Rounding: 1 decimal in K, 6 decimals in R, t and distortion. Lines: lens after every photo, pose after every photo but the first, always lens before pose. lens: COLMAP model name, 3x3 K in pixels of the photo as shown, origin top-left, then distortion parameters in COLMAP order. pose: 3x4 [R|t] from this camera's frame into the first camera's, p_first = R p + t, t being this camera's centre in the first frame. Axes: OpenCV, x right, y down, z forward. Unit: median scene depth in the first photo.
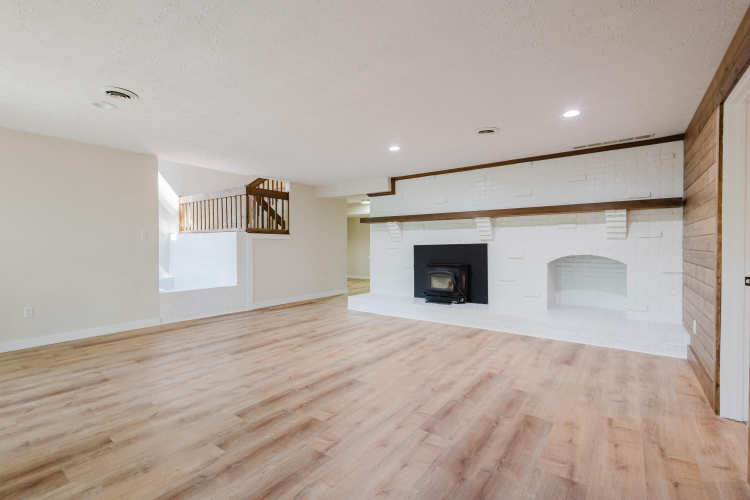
lens RADIAL K [[344.6, 0, 377.2], [0, 344.6, 249.6], [0, 0, 1]] dist [0.013368, -0.003358]
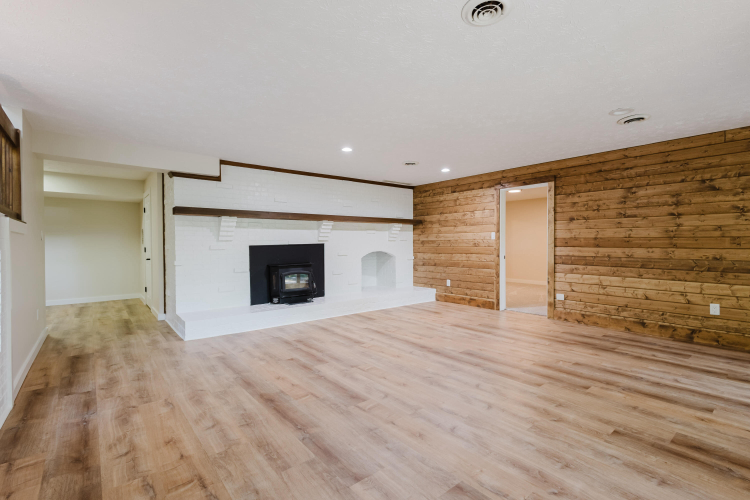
lens RADIAL K [[344.6, 0, 377.1], [0, 344.6, 247.7], [0, 0, 1]] dist [0.013368, -0.003358]
pose [[0.248416, -0.009459, 0.968607, -1.105114], [0.021652, 0.999757, 0.004211, -0.007388], [-0.968411, 0.019926, 0.248560, 0.809018]]
